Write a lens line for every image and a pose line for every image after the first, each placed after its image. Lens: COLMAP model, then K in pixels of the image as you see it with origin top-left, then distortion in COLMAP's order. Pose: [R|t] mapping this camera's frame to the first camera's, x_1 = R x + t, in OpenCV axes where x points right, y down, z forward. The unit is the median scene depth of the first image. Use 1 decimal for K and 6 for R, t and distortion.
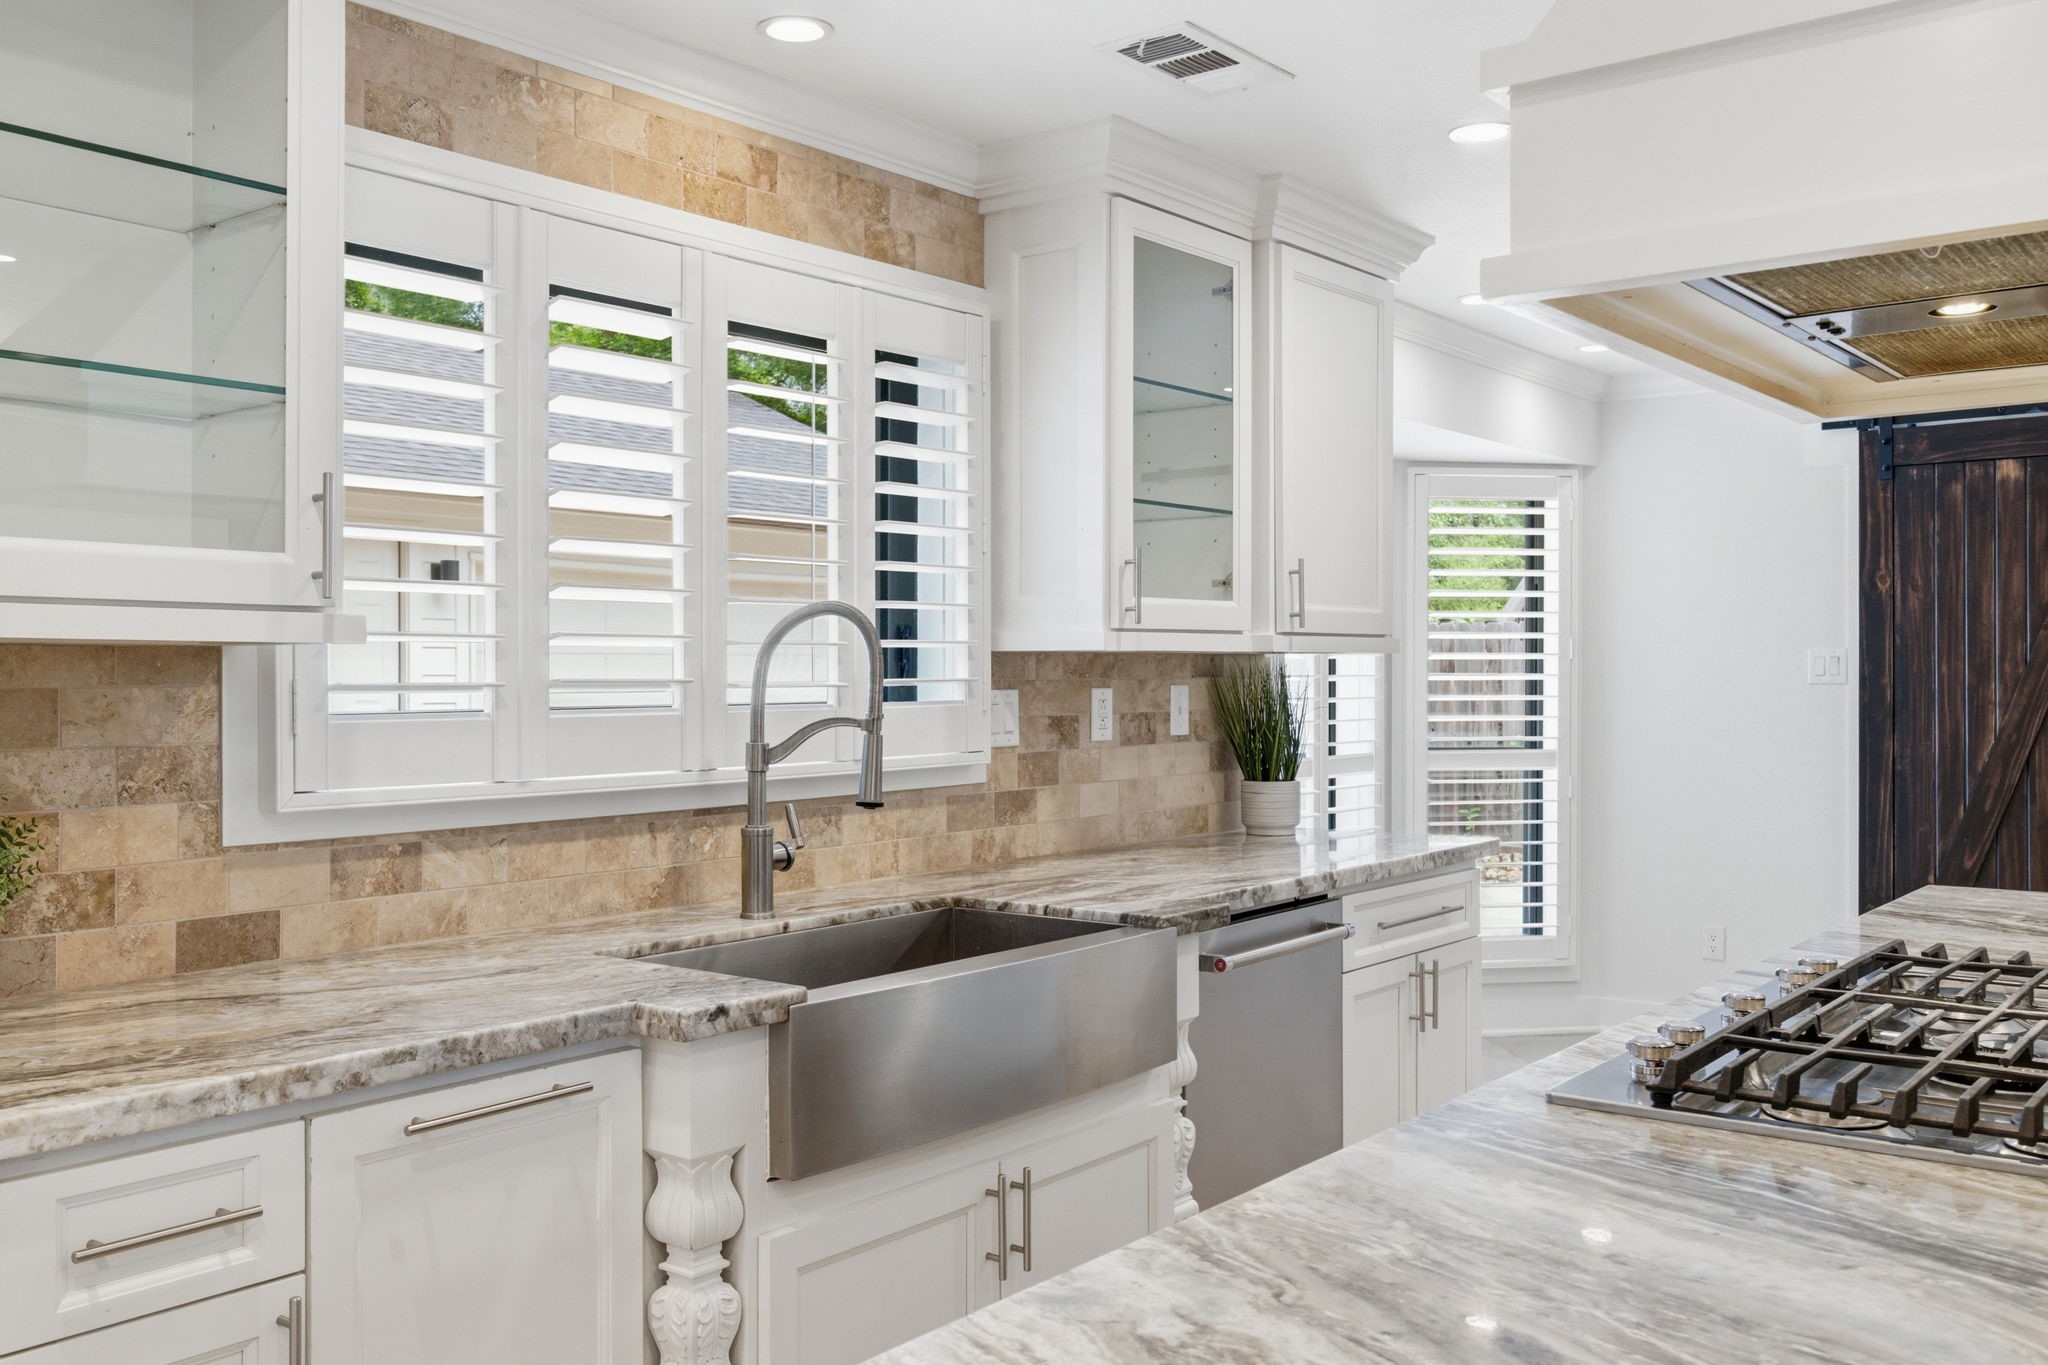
lens RADIAL K [[1764.4, 0, 1016.2], [0, 1764.4, 673.7], [0, 0, 1]] dist [-0.008547, 0.005584]
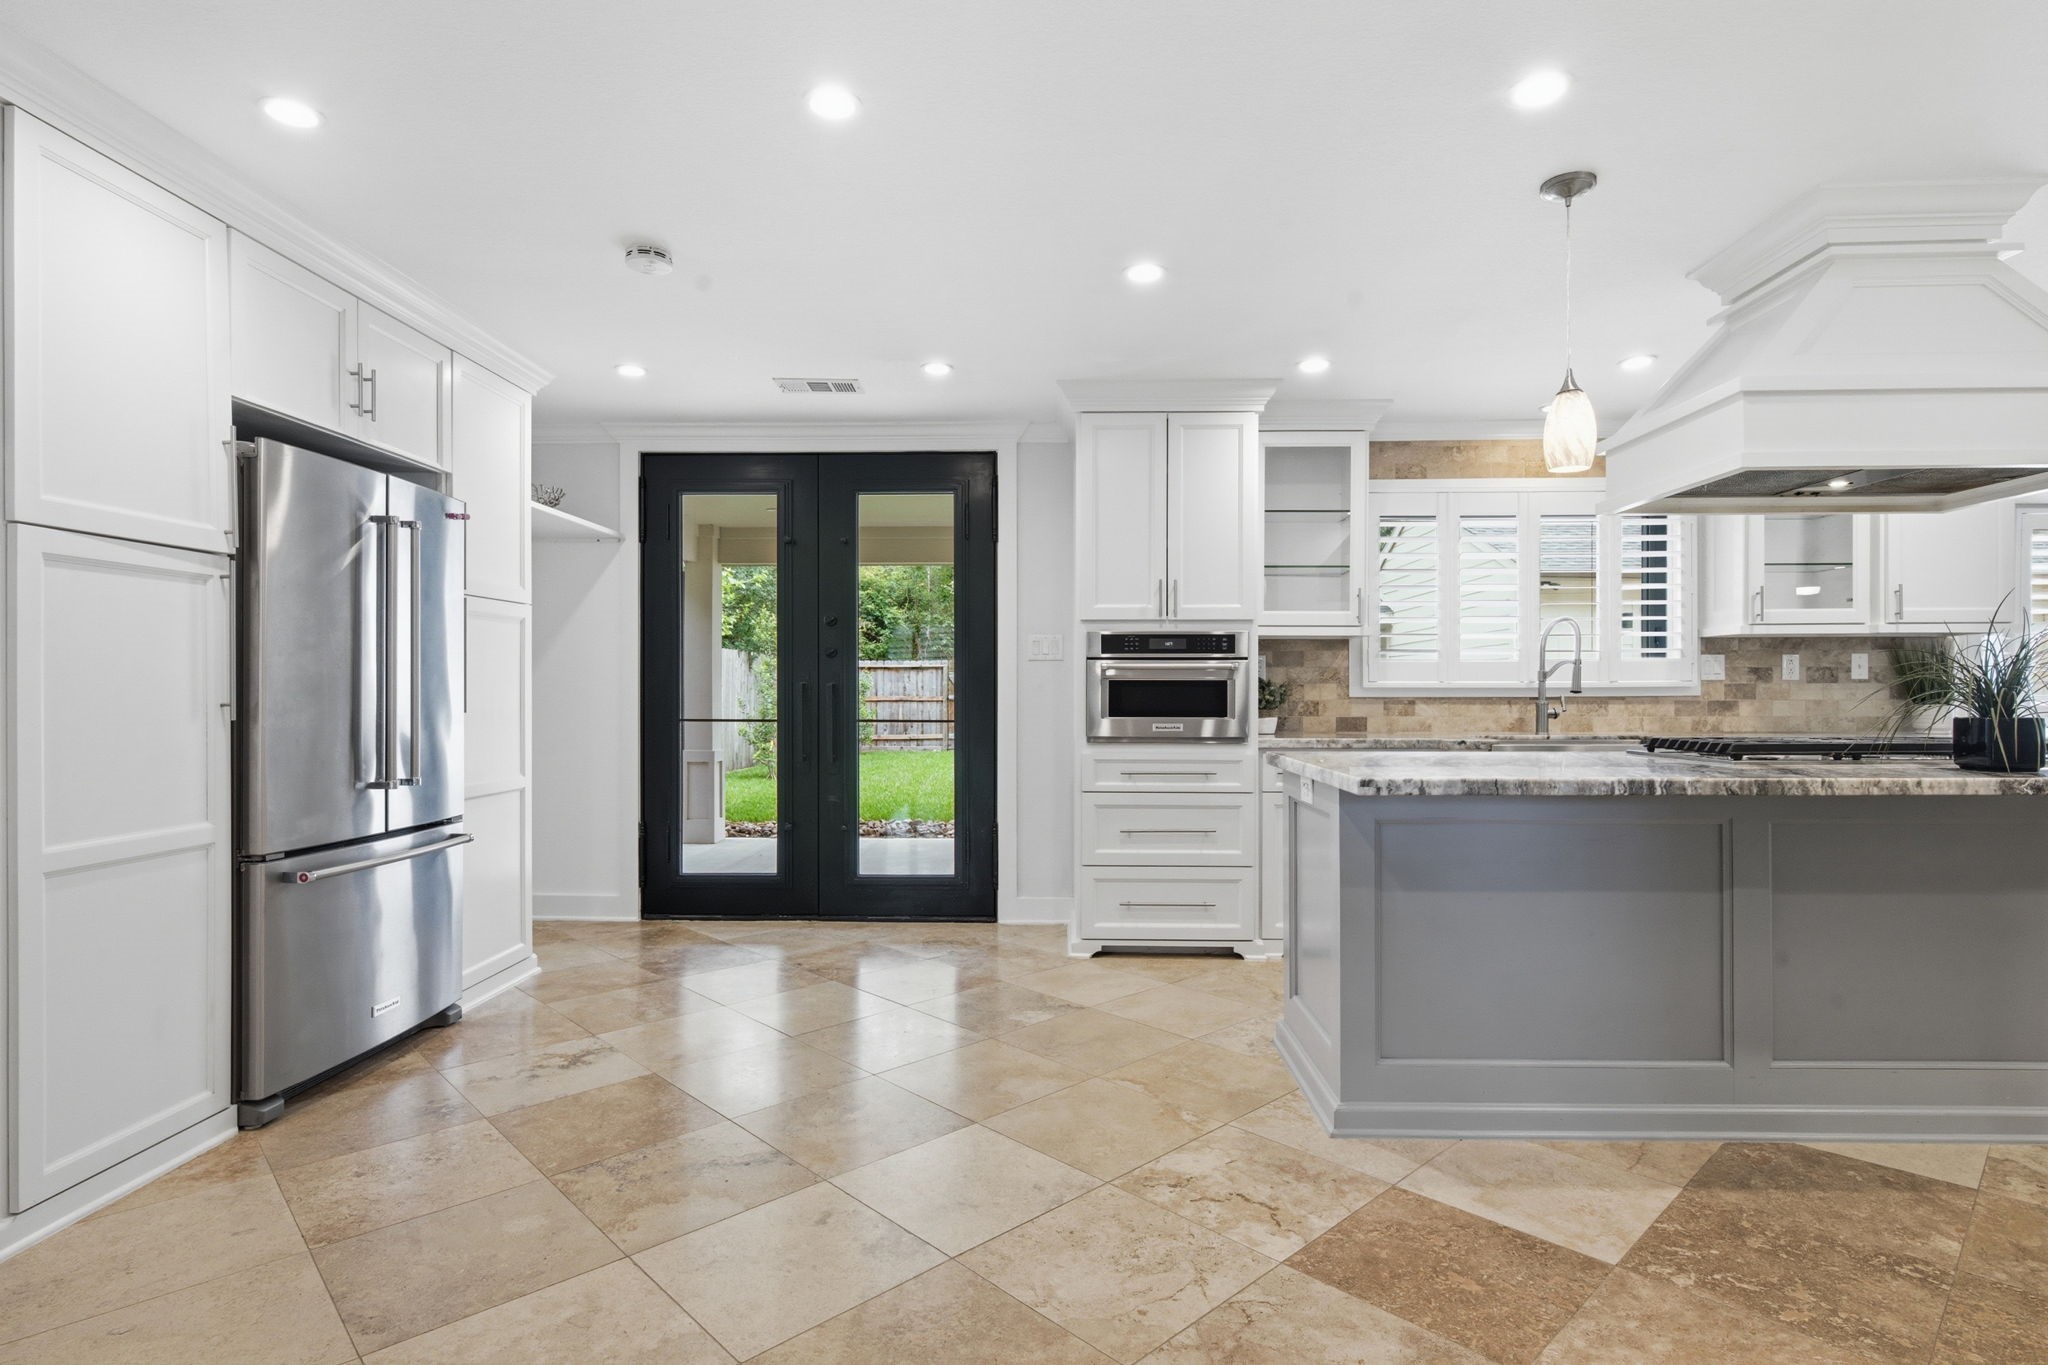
lens RADIAL K [[1031.2, 0, 1031.8], [0, 1031.2, 688.9], [0, 0, 1]] dist [-0.001190, 0.001973]
pose [[0.598819, 0.000438, -0.800884, 0.638210], [-0.001978, 0.999998, -0.000932, 0.067932], [0.800882, 0.002142, 0.598818, -0.571694]]
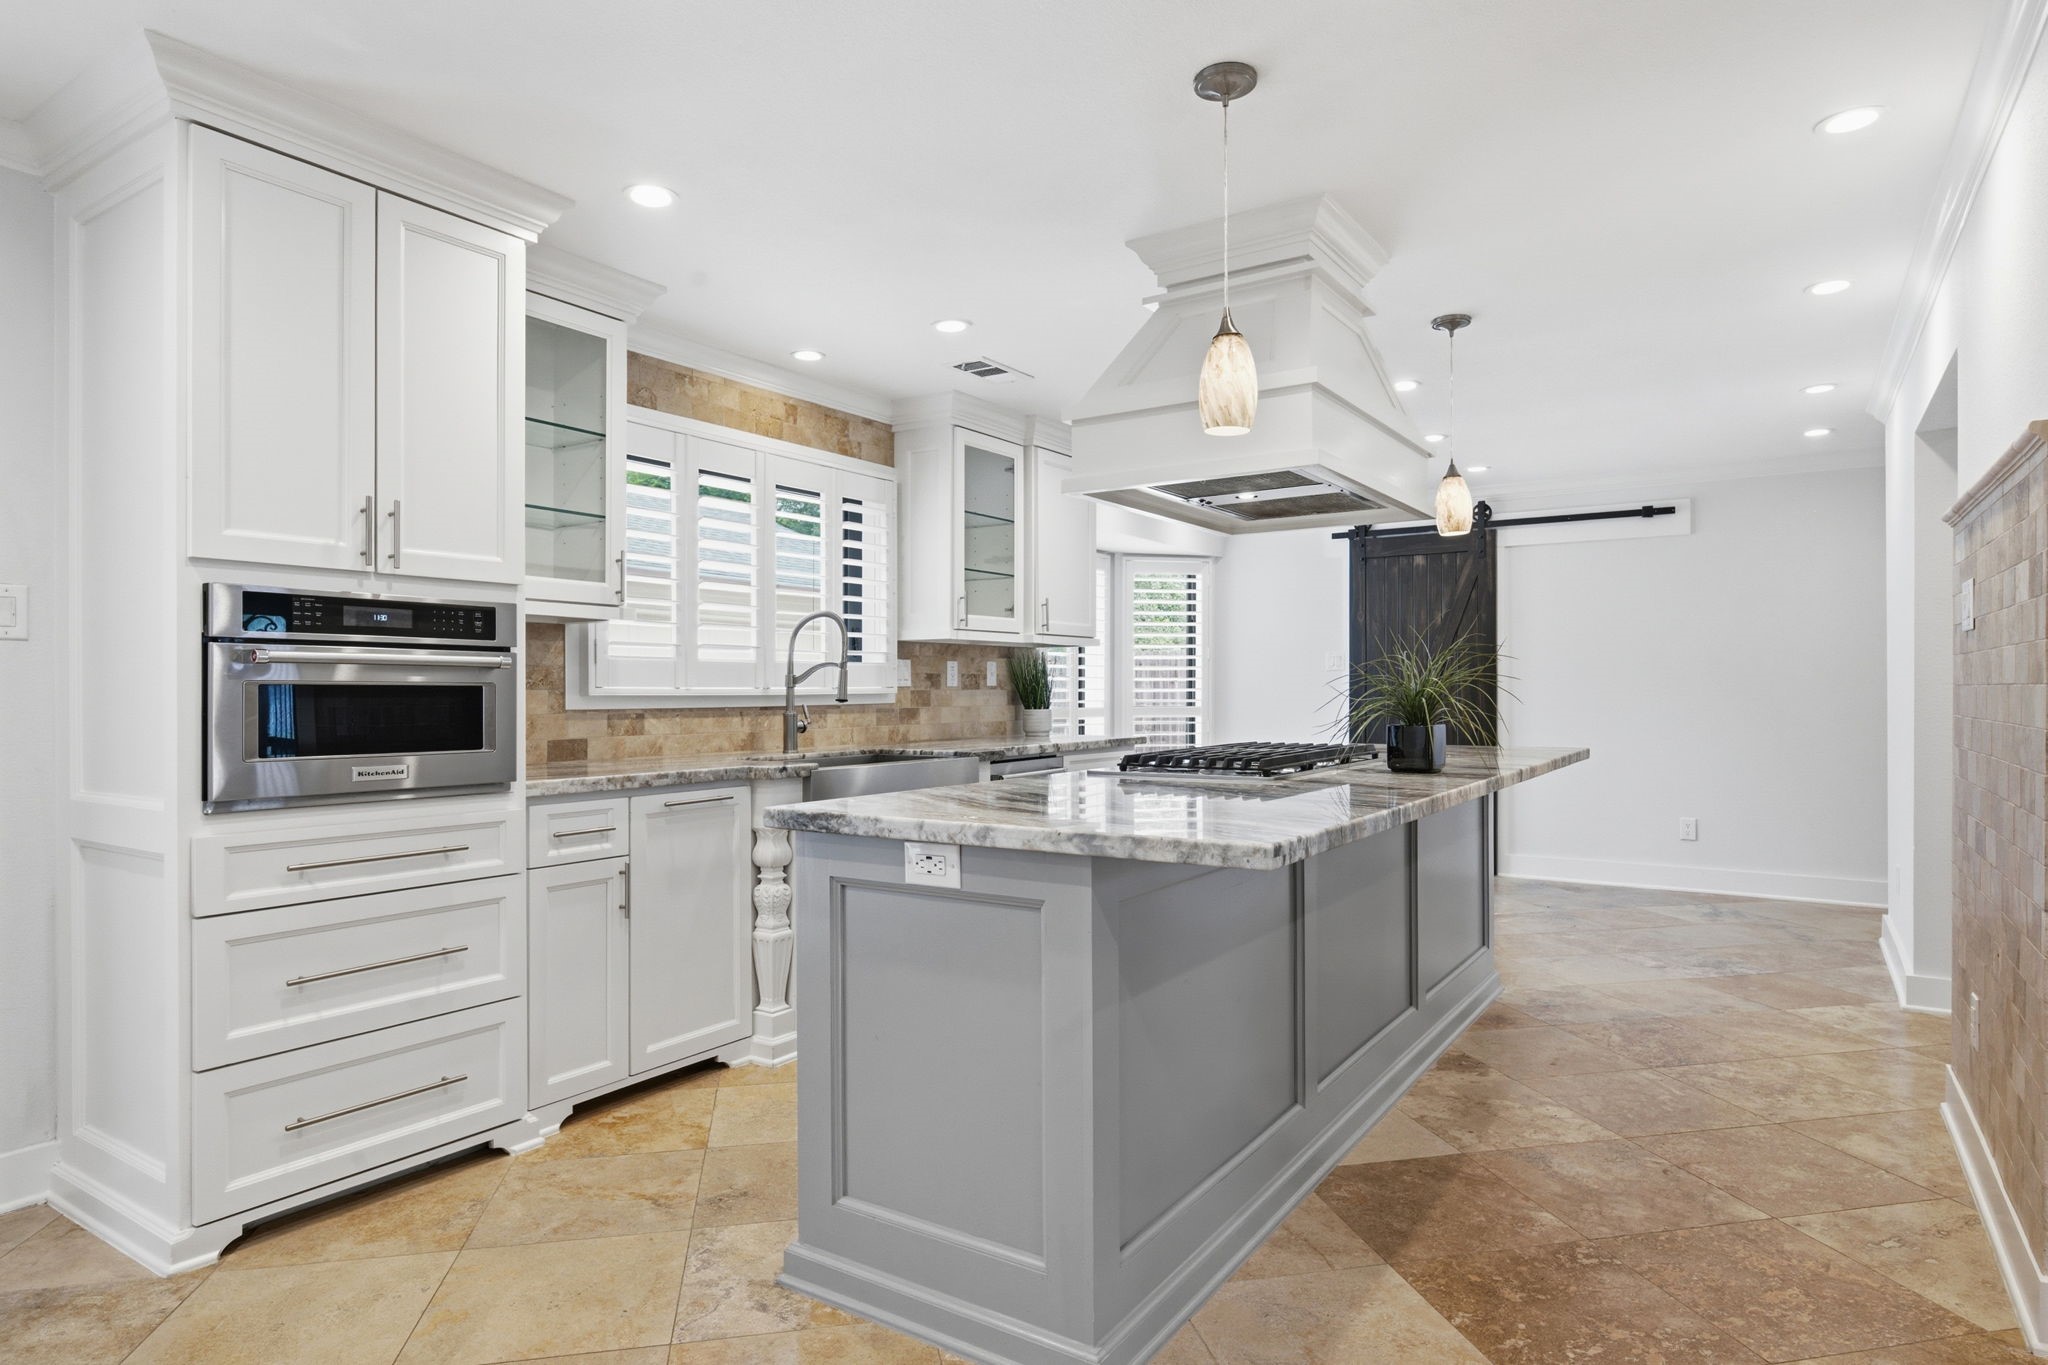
lens RADIAL K [[1158.6, 0, 1020.2], [0, 1158.6, 691.7], [0, 0, 1]] dist [-0.004192, 0.002103]
pose [[0.996535, -0.000120, 0.083171, 0.020159], [0.000214, 0.999999, -0.001126, 0.060276], [-0.083170, 0.001140, 0.996535, -0.467556]]
